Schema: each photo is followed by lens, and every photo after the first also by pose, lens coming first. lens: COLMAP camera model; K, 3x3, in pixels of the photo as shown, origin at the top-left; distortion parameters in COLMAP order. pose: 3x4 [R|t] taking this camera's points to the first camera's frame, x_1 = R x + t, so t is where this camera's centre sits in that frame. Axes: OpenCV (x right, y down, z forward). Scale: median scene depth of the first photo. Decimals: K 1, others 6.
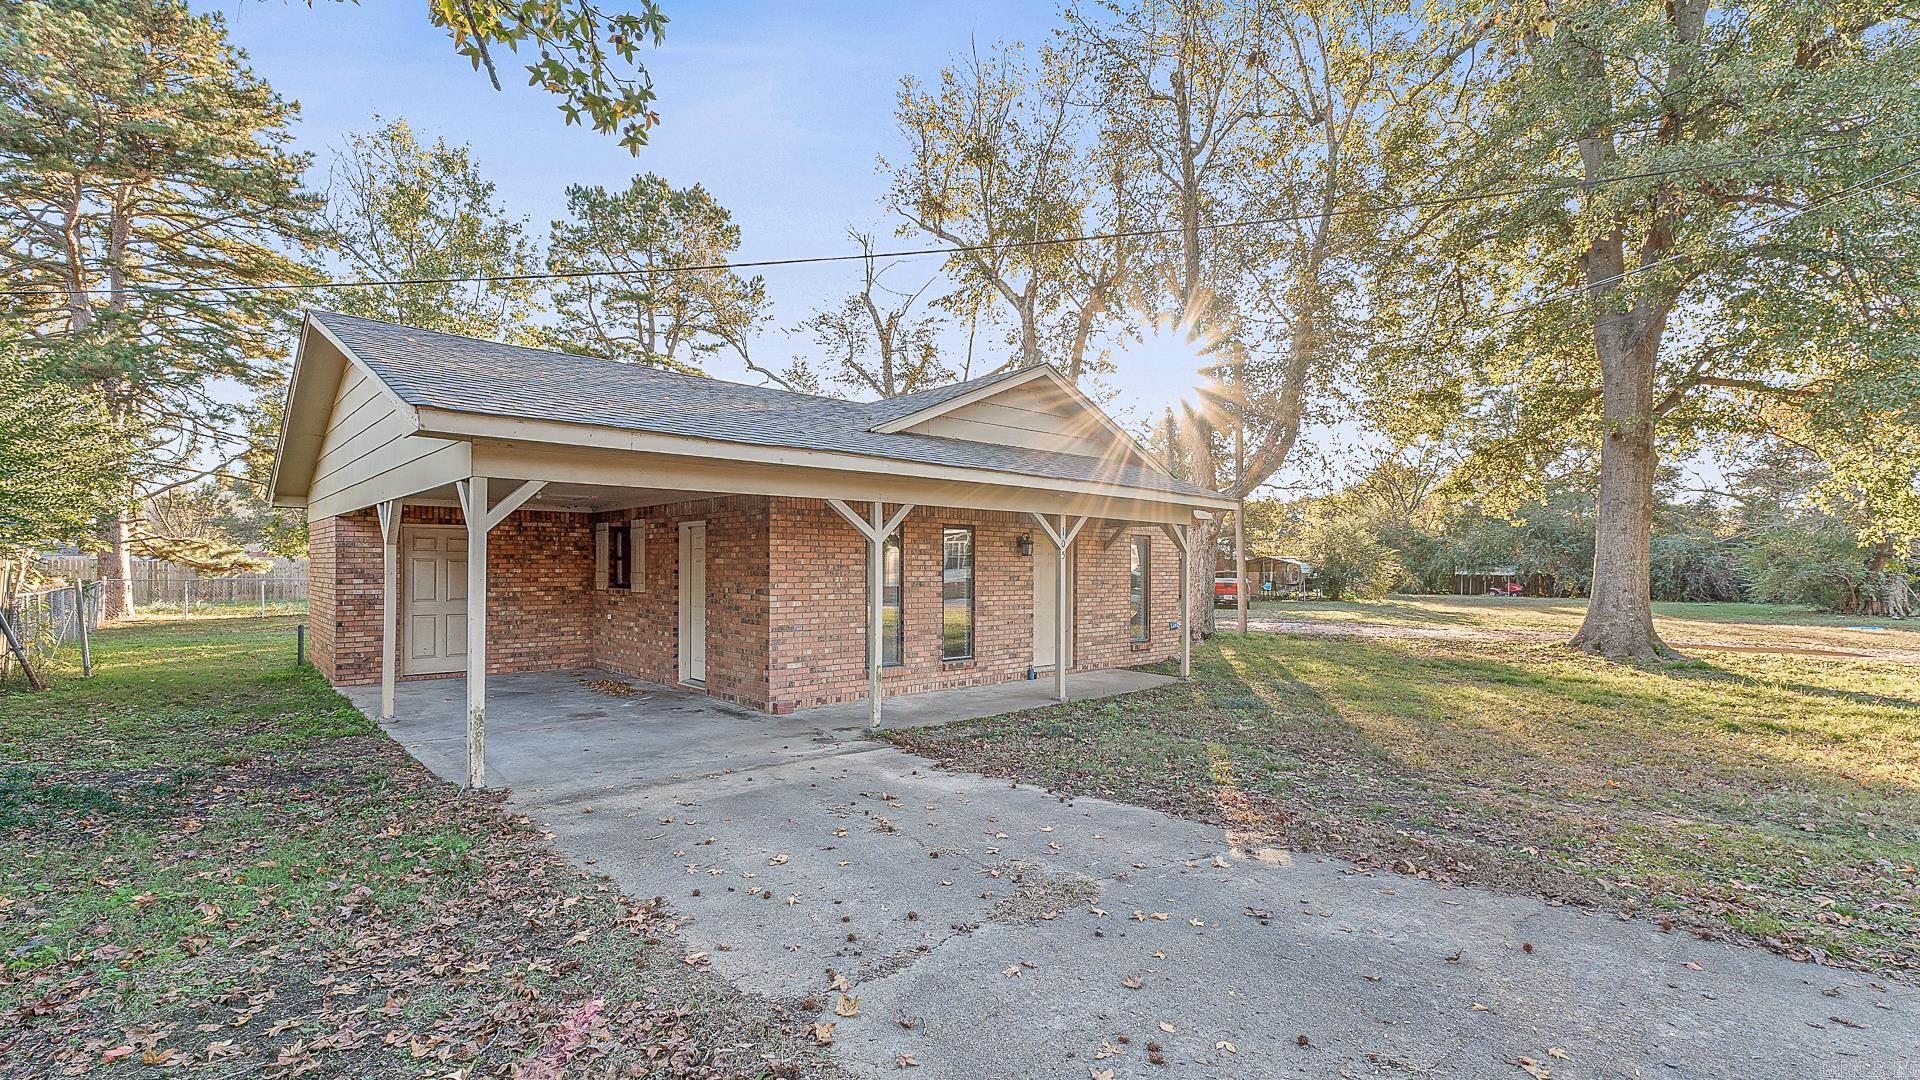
lens RADIAL K [[818.0, 0, 966.9], [0, 818.0, 568.5], [0, 0, 1]] dist [0.017693, 0.000160]
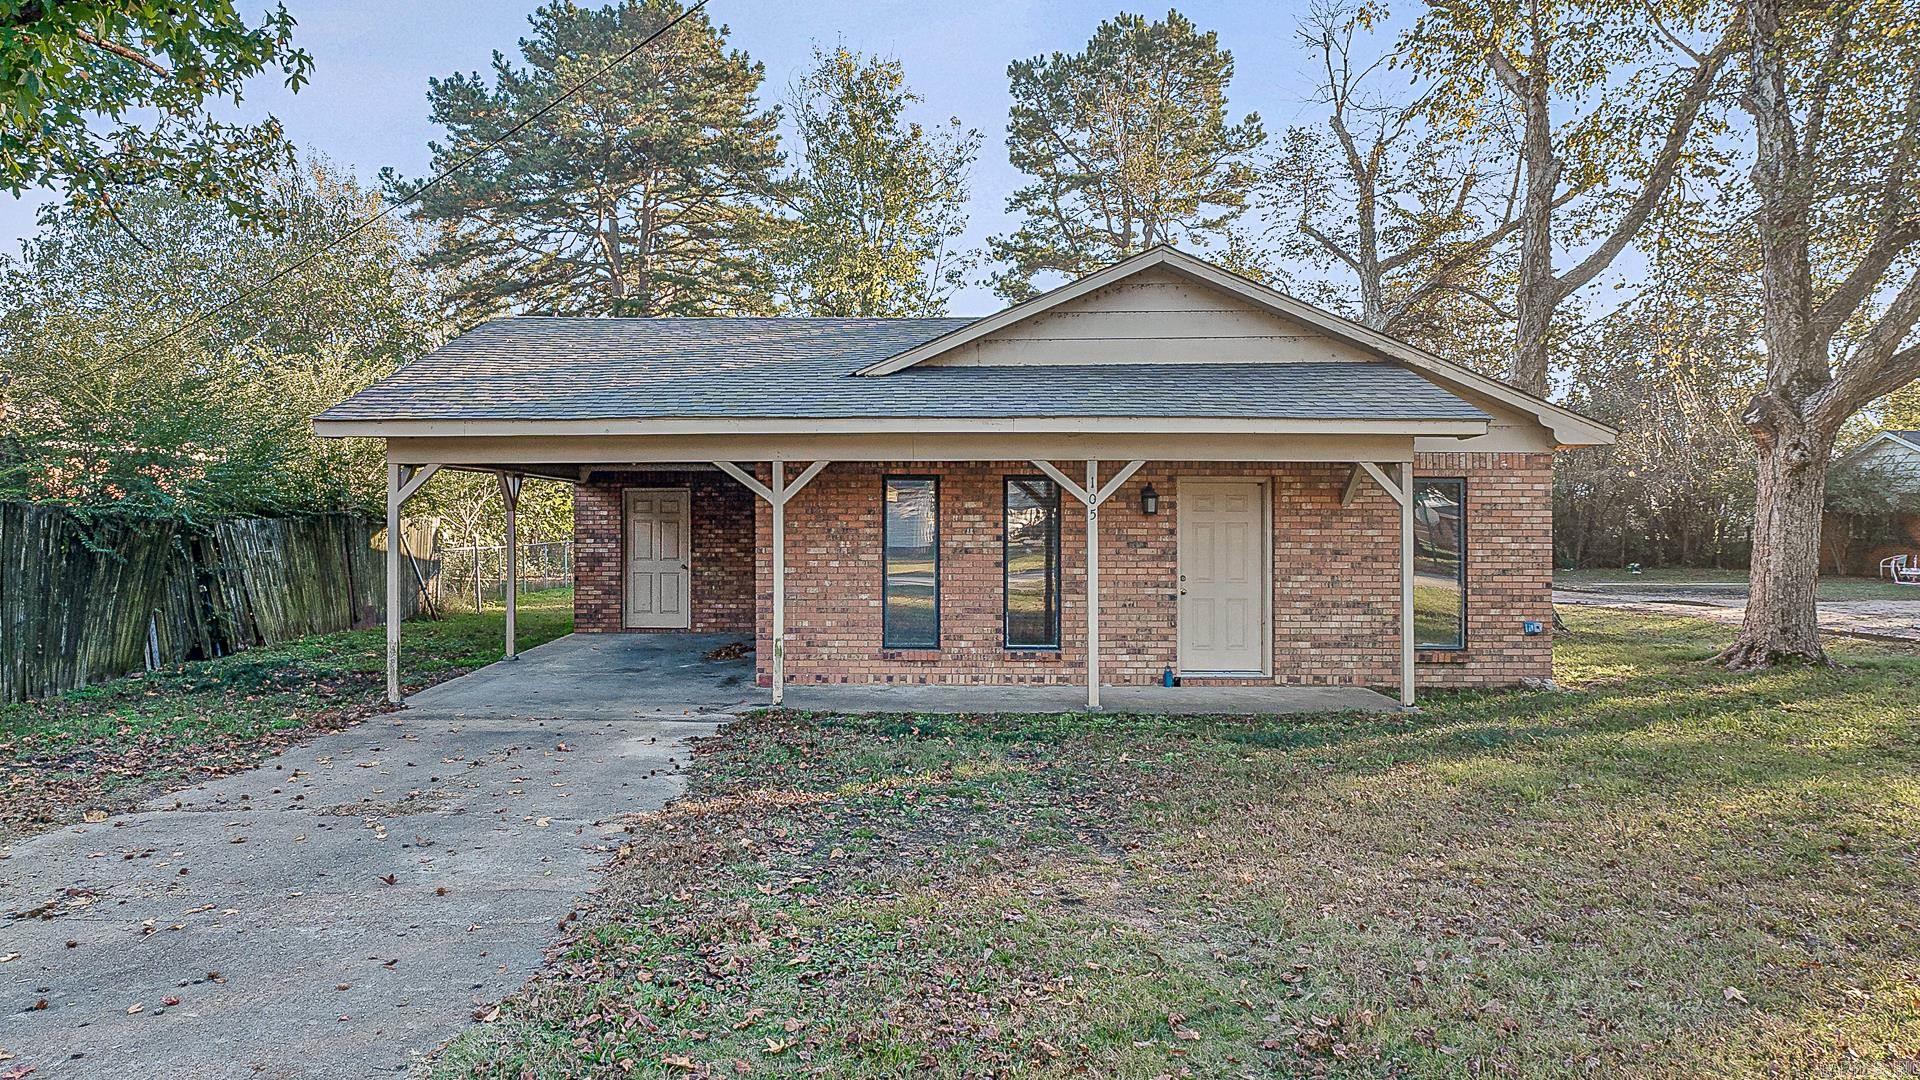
lens RADIAL K [[1239.3, 0, 960.0], [0, 1239.3, 540.0], [0, 0, 1]] dist [0.000851, -0.000214]
pose [[0.744519, 0.009180, -0.667538, 0.726325], [0.000487, 0.999898, 0.014294, -0.008978], [0.667601, -0.010967, 0.744438, 0.076963]]
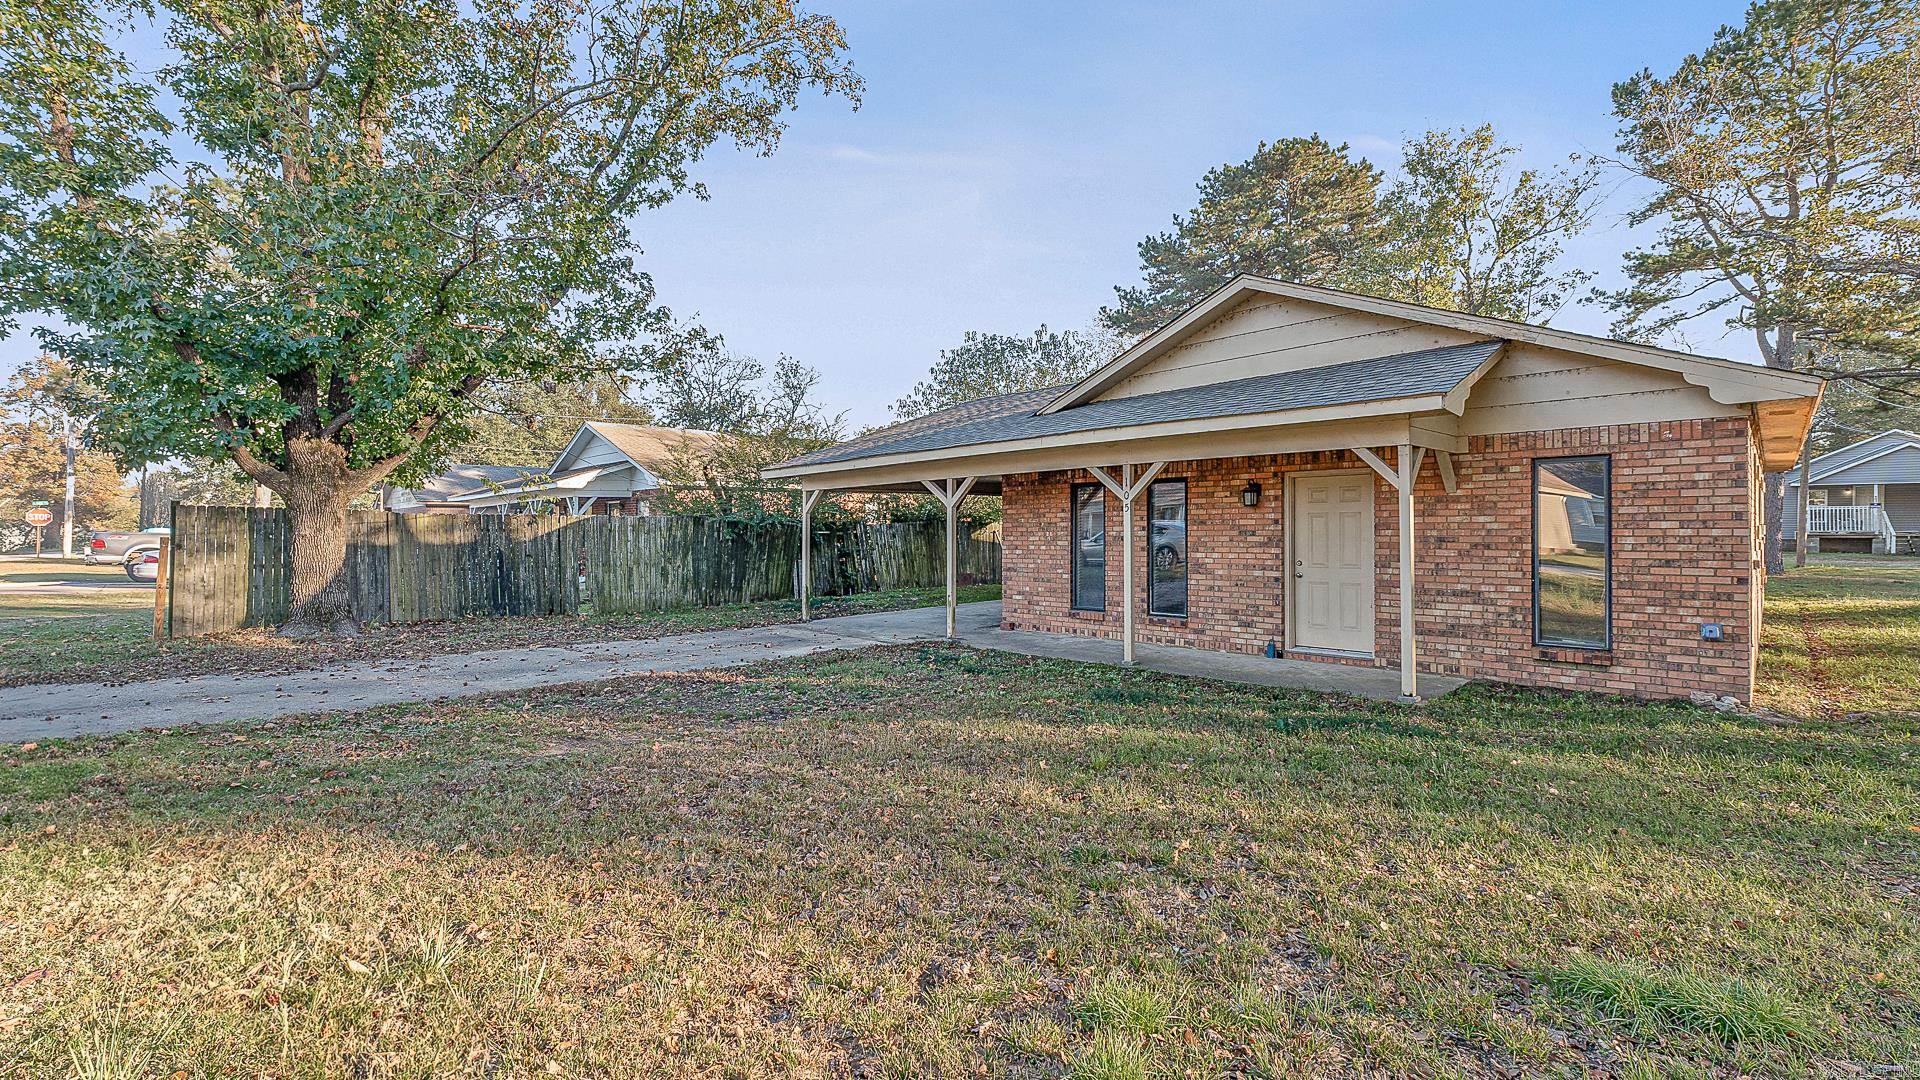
lens RADIAL K [[862.9, 0, 960.0], [0, 862.9, 540.0], [0, 0, 1]] dist [0.000407, 0.000087]
pose [[0.005351, 0.006451, -0.999965, 1.020739], [0.008403, 0.999944, 0.006496, 0.011316], [0.999950, -0.008437, 0.005296, 0.746510]]
